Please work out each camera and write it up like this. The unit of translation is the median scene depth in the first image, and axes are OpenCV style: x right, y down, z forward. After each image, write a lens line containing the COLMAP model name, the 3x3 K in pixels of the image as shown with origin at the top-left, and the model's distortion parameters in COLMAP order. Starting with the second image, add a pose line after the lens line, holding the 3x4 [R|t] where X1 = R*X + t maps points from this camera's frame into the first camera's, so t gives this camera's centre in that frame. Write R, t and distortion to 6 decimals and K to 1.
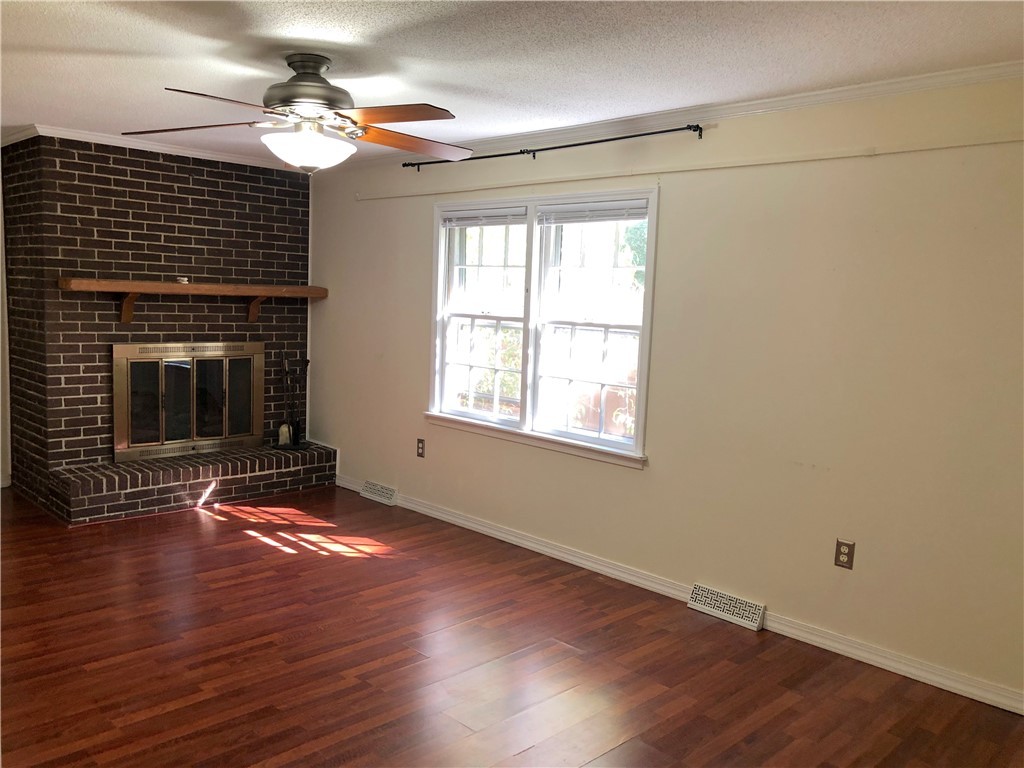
lens RADIAL K [[845.9, 0, 512.0], [0, 845.9, 384.0], [0, 0, 1]] dist [0.048887, -0.054867]
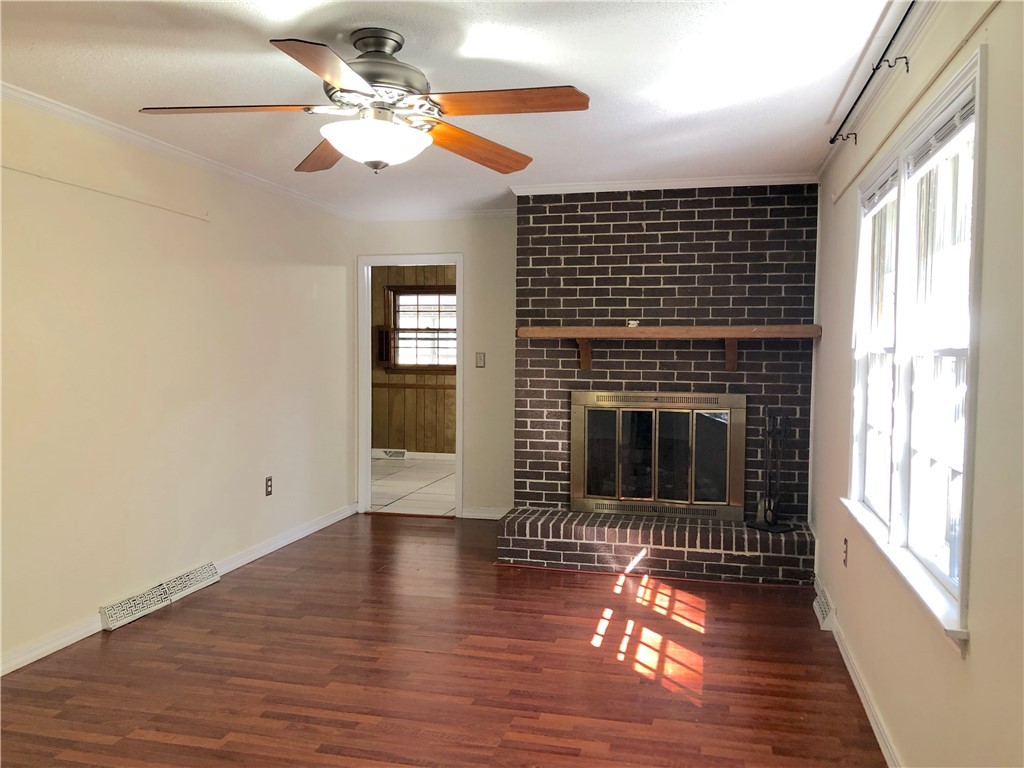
lens RADIAL K [[845.9, 0, 512.0], [0, 845.9, 384.0], [0, 0, 1]] dist [0.048887, -0.054867]
pose [[0.511303, 0.004324, -0.859389, 0.343343], [-0.078525, 0.996039, -0.041707, -0.007948], [0.855805, 0.088809, 0.509618, 0.433779]]
